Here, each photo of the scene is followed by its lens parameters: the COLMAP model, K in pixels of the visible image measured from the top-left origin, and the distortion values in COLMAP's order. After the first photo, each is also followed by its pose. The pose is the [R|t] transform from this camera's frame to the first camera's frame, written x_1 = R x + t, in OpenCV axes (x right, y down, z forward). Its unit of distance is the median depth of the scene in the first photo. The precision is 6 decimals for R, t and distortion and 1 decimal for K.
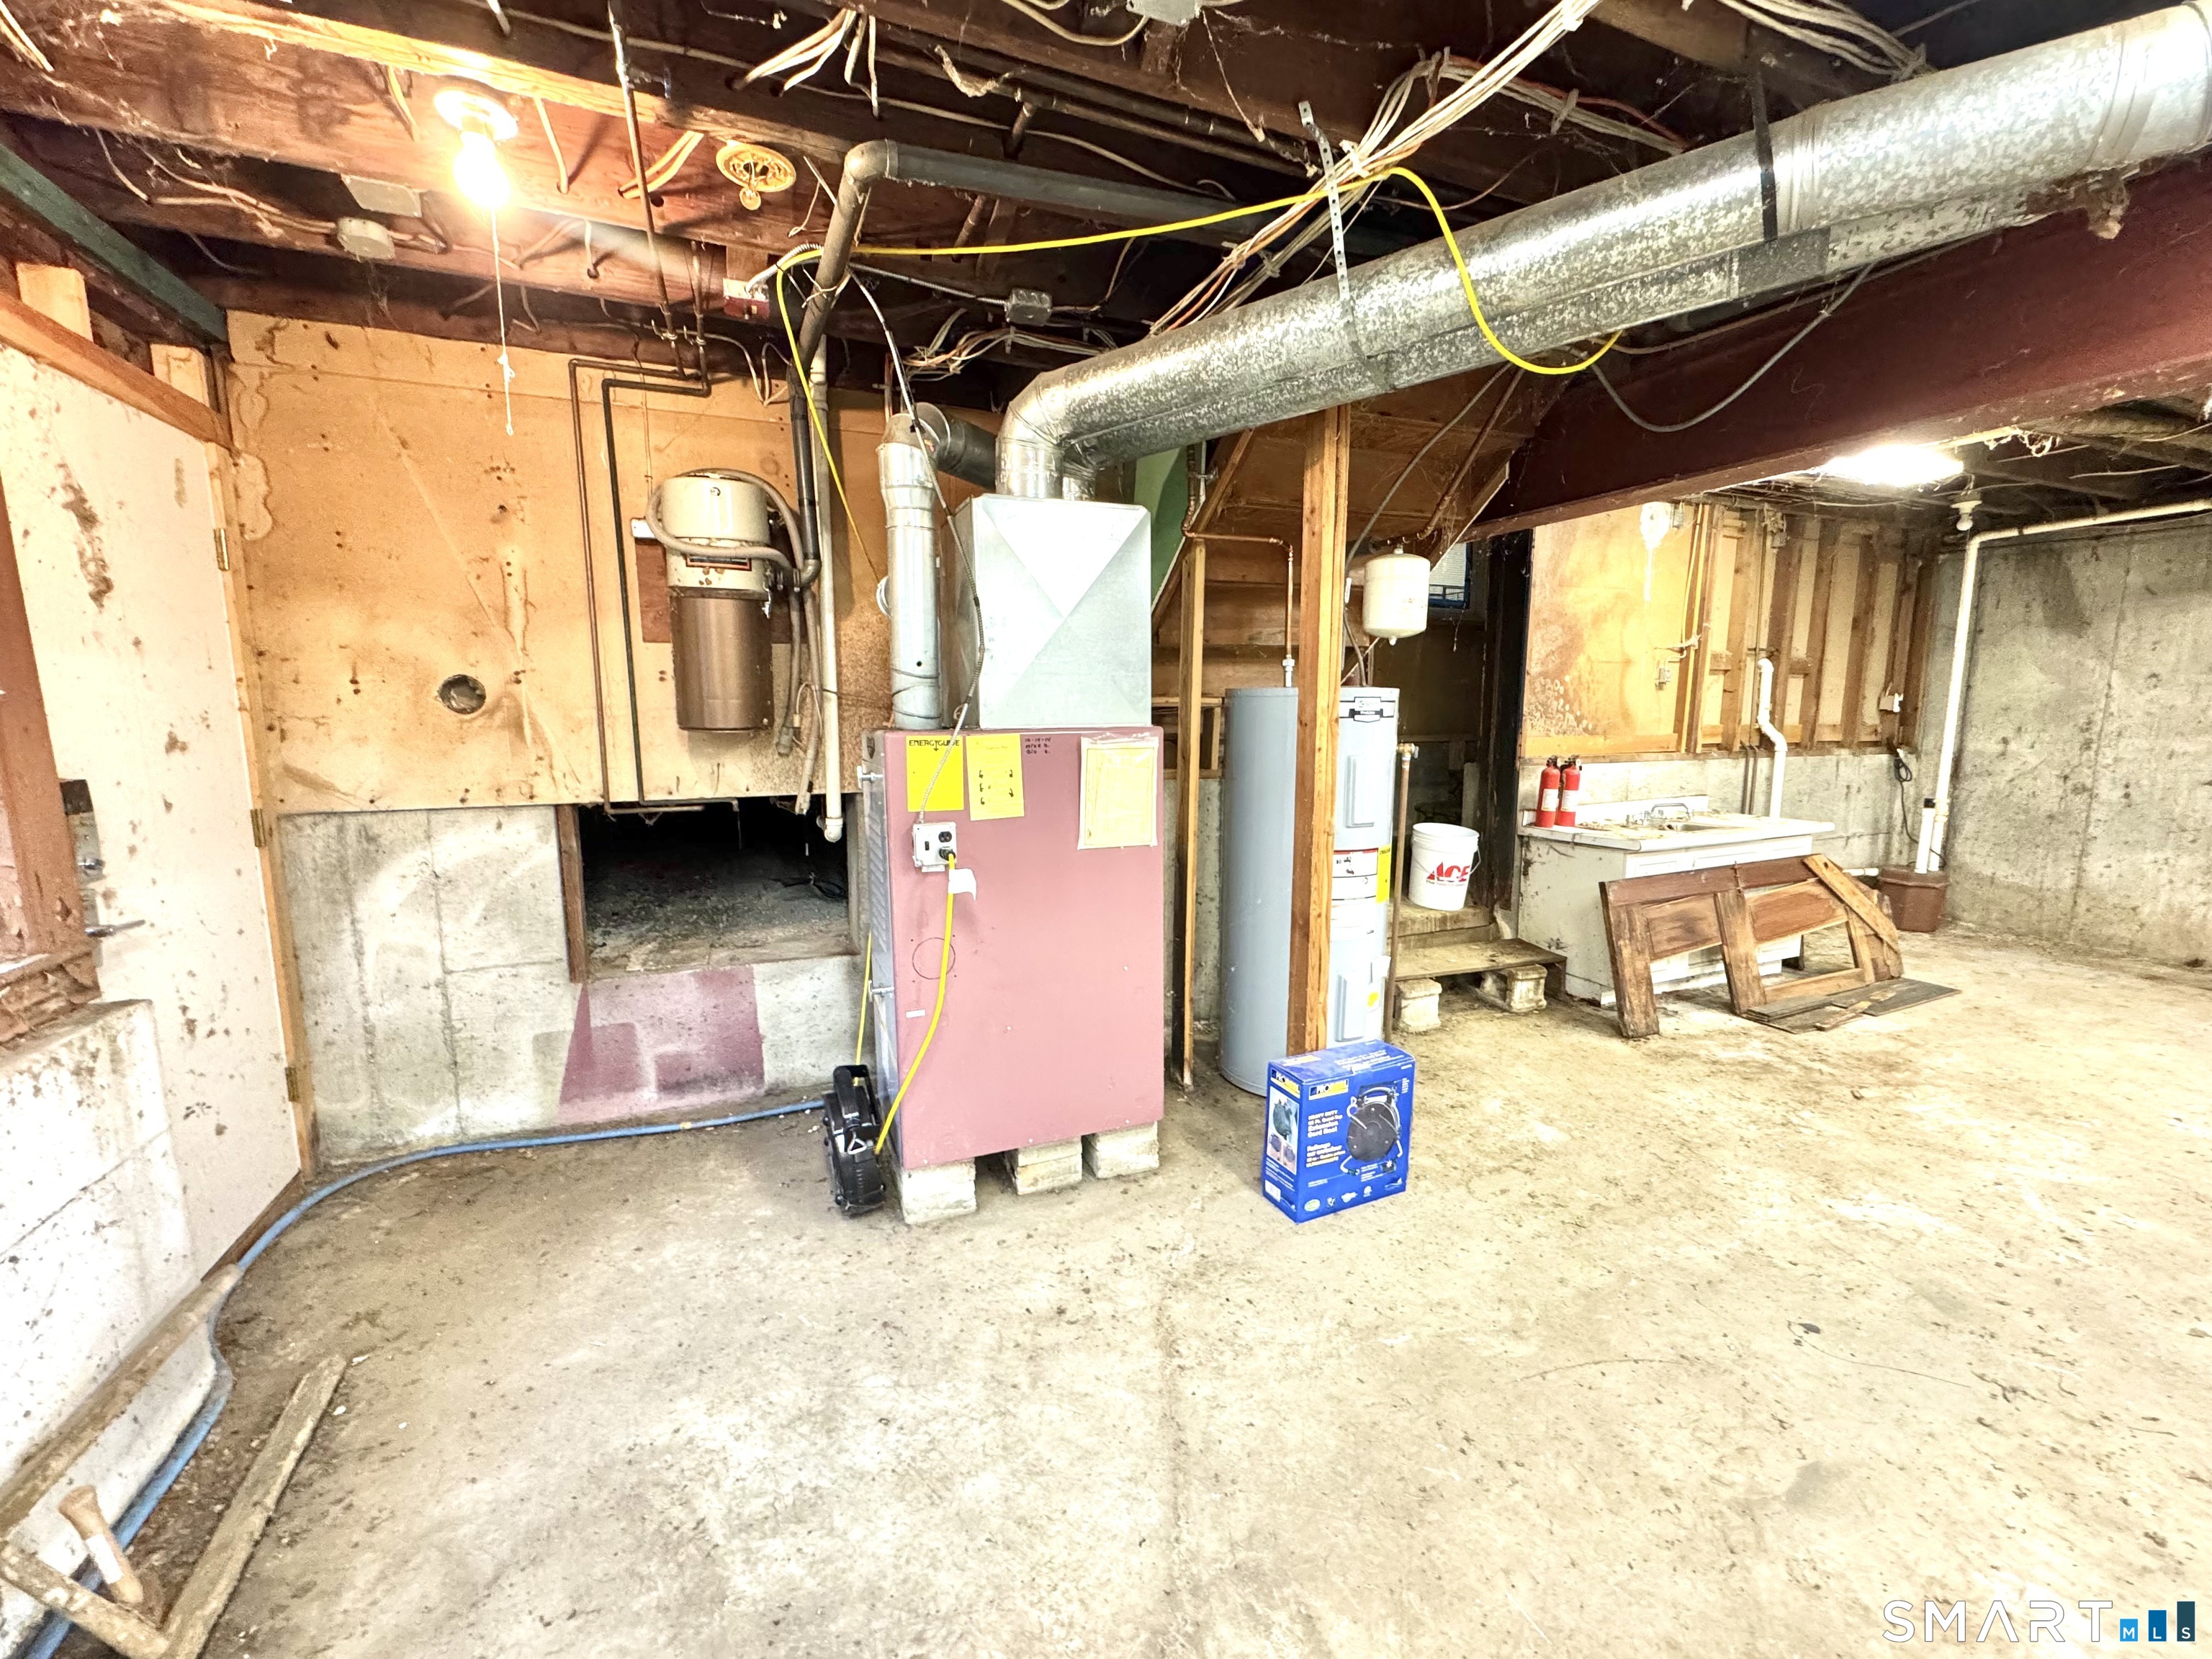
lens RADIAL K [[883.6, 0, 1101.9], [0, 883.6, 827.9], [0, 0, 1]] dist [-0.005735, 0.000796]
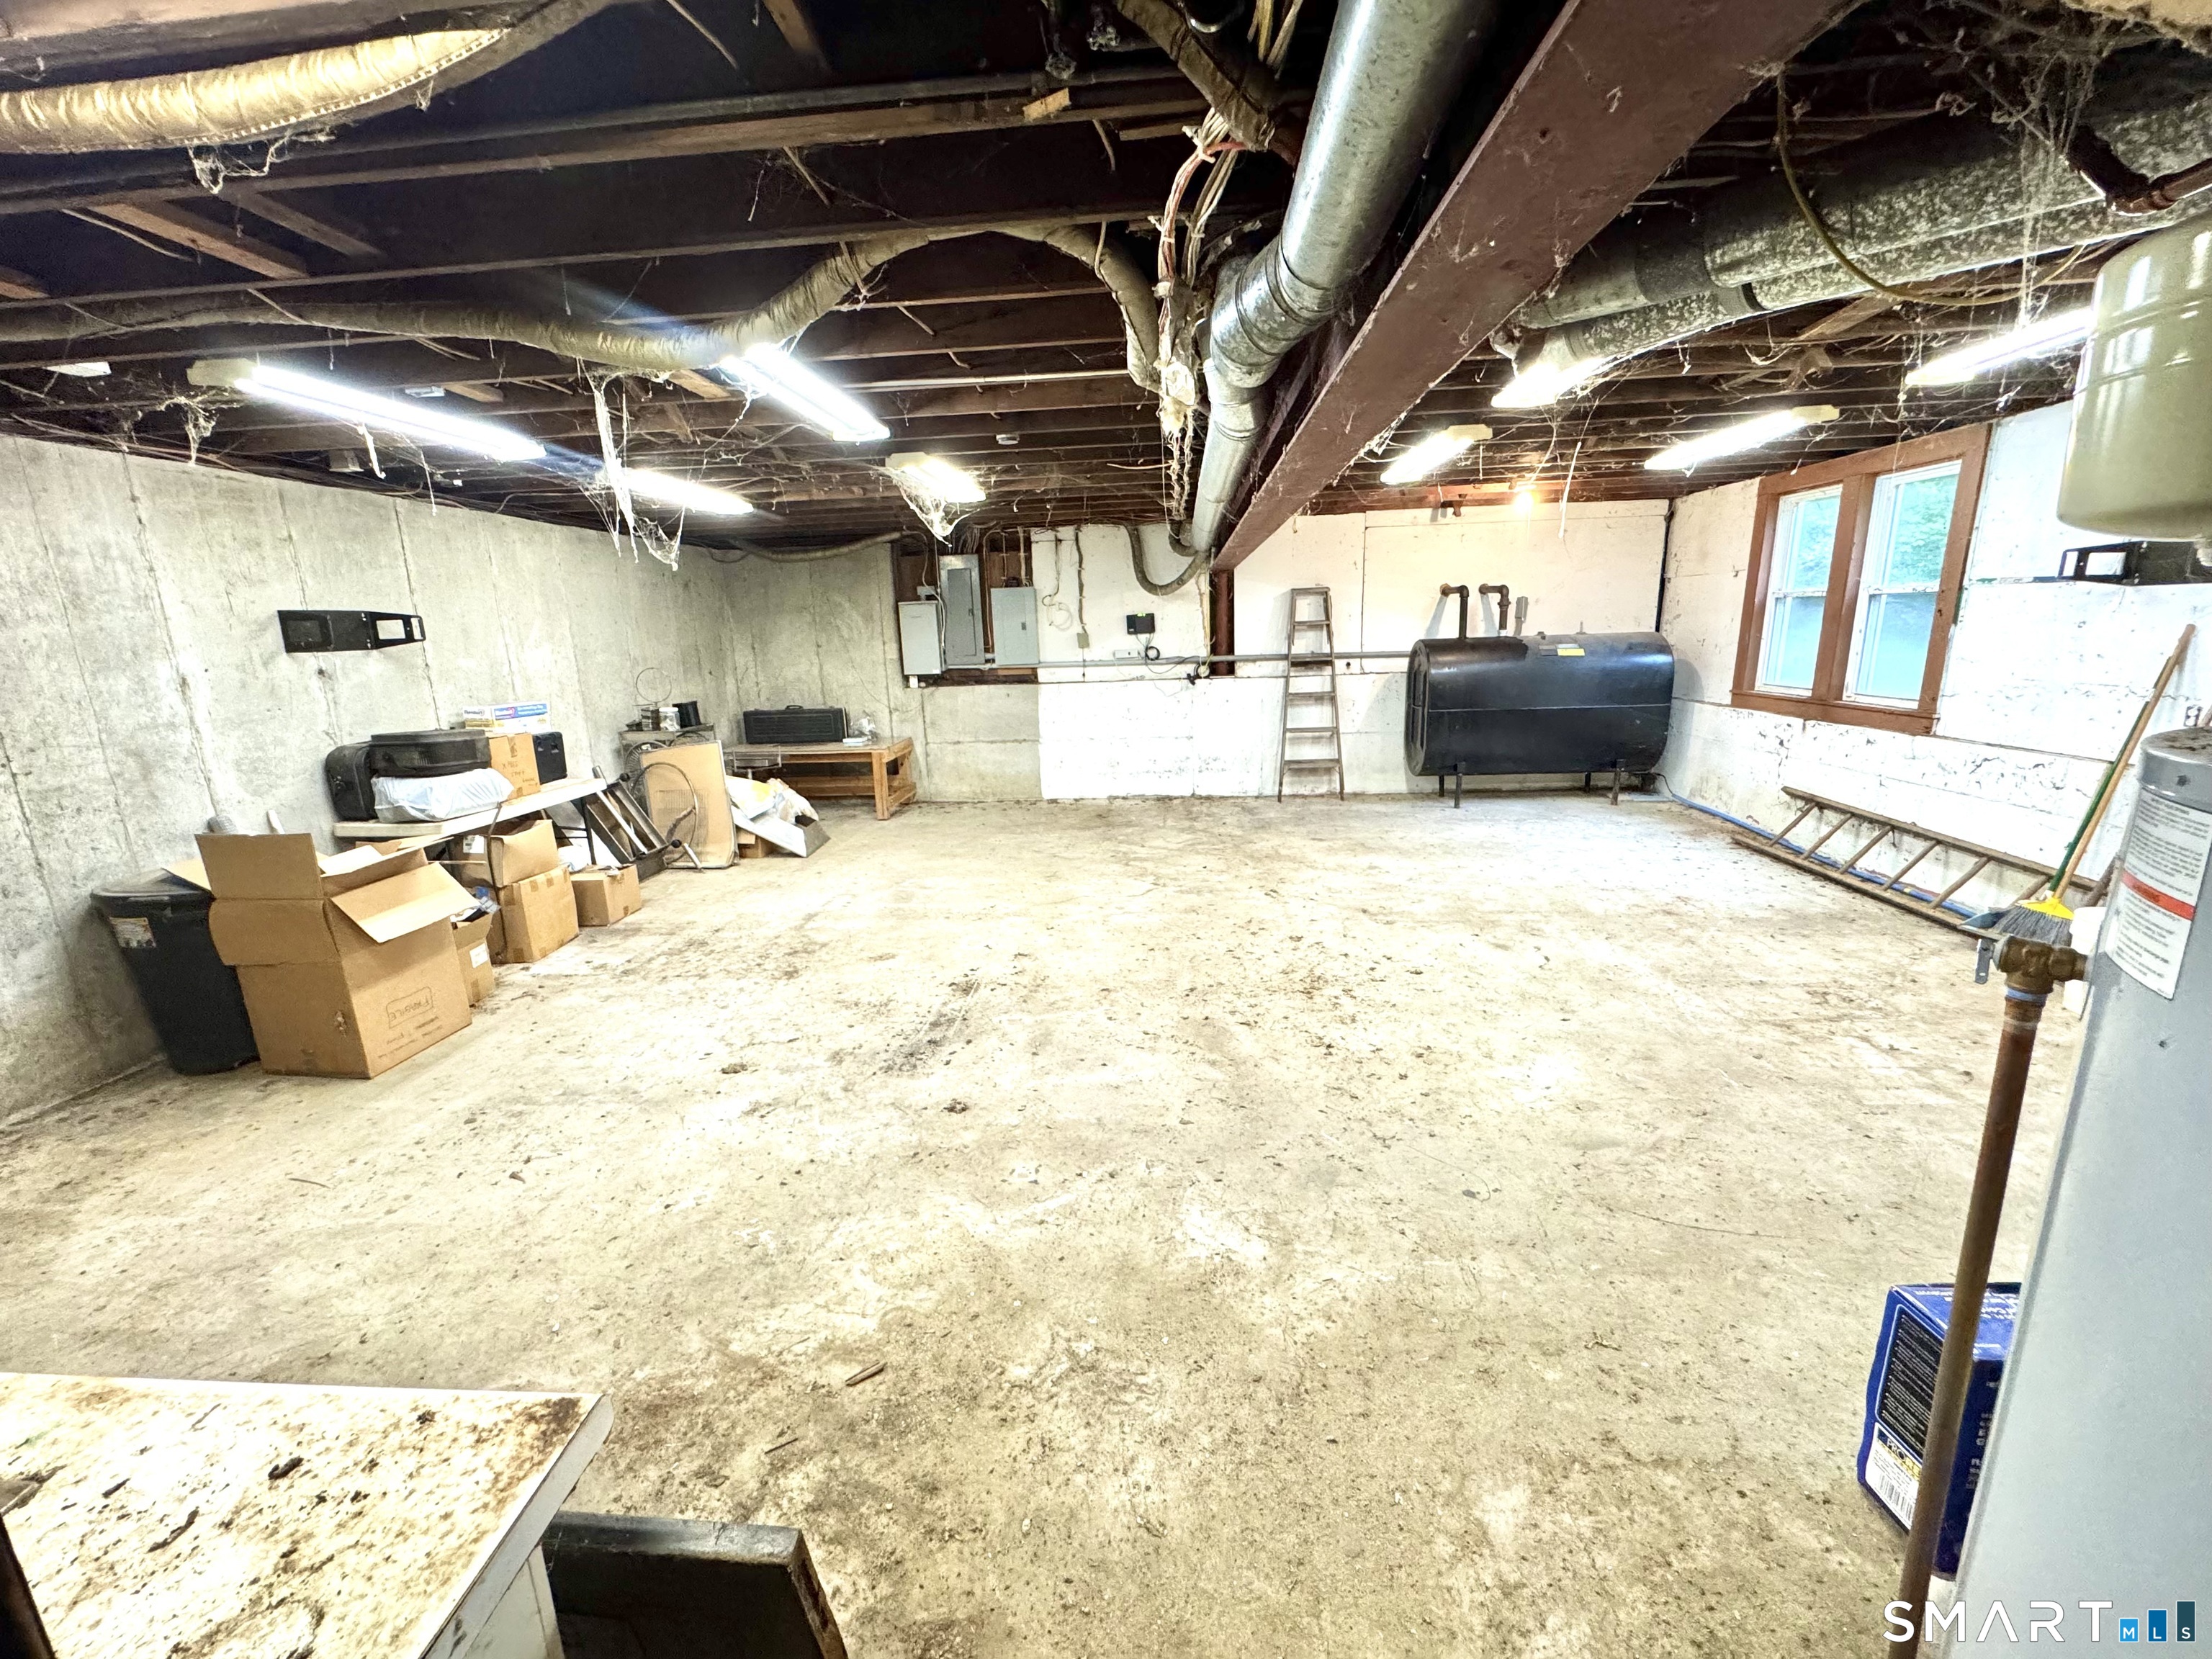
lens RADIAL K [[883.6, 0, 1110.8], [0, 883.6, 830.4], [0, 0, 1]] dist [-0.005735, 0.000796]
pose [[-0.892130, -0.072903, 0.445858, 0.318127], [0.097425, 0.932629, 0.347436, -0.162099], [-0.441149, 0.353396, -0.824923, 0.880316]]
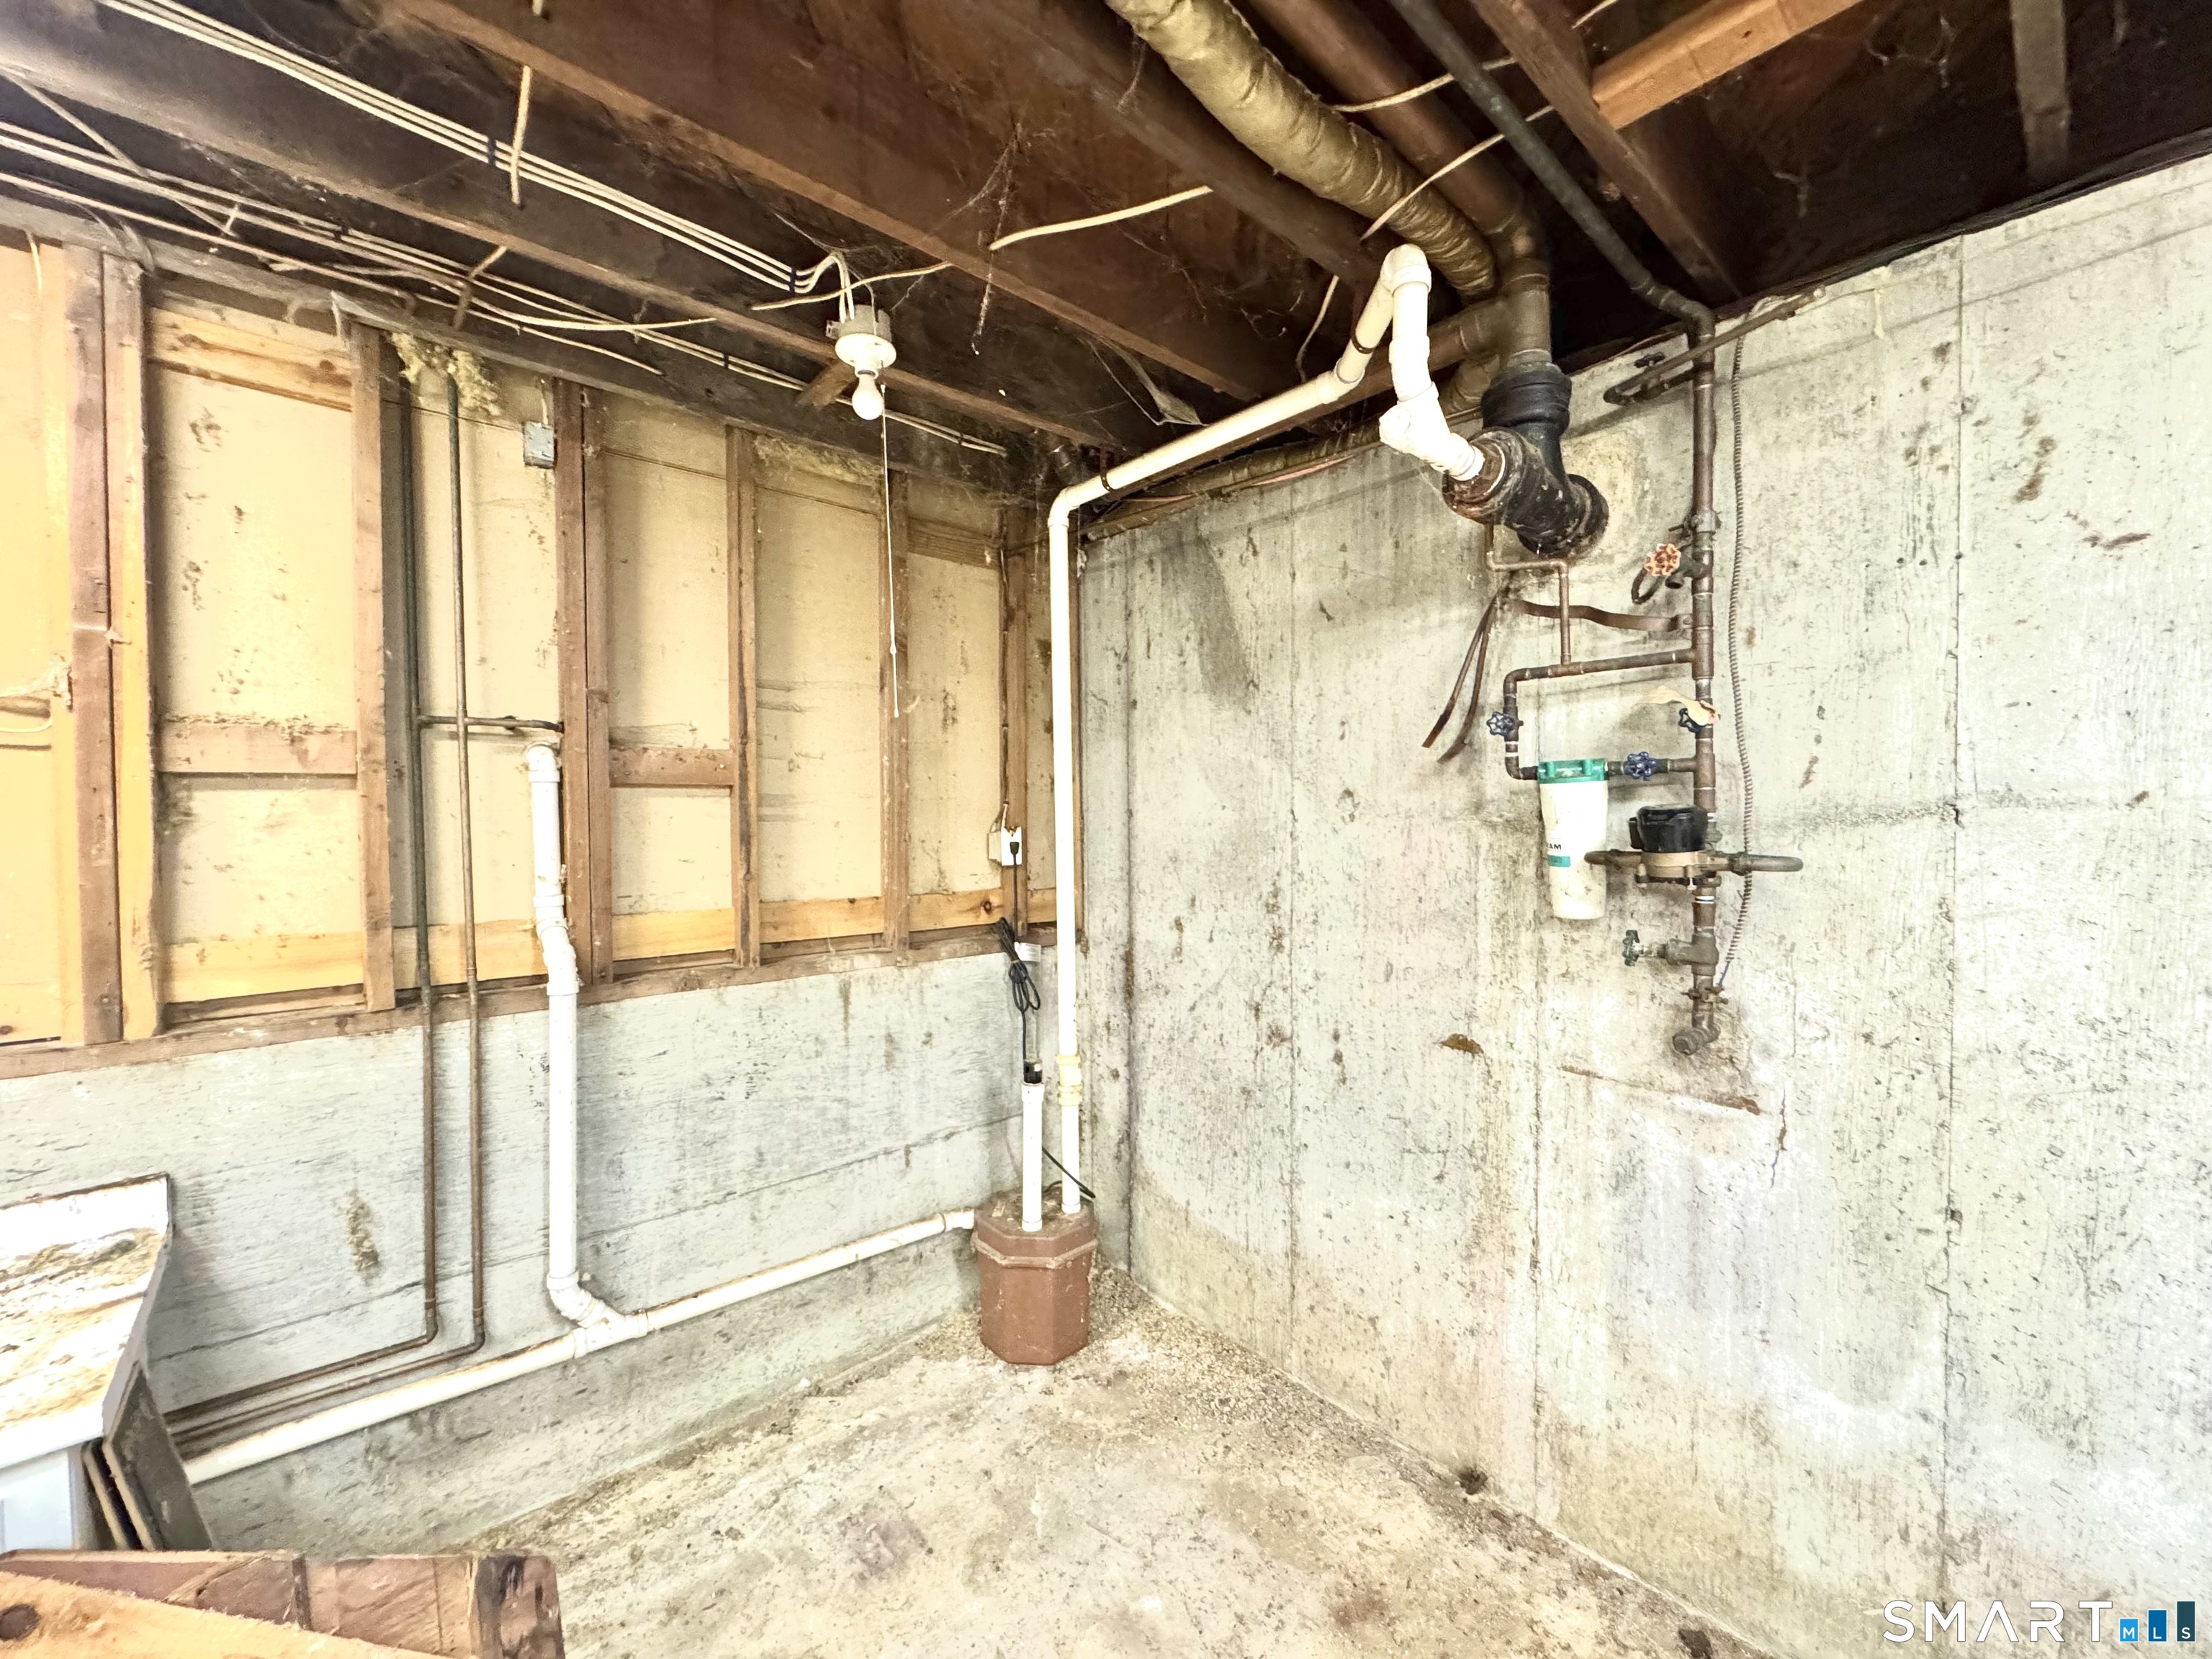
lens RADIAL K [[883.6, 0, 1114.0], [0, 883.6, 825.2], [0, 0, 1]] dist [-0.005735, 0.000796]
pose [[0.943204, -0.007339, 0.332134, 0.935945], [0.049306, 0.991776, -0.118106, -0.109796], [-0.328536, 0.127774, 0.935809, 0.617275]]
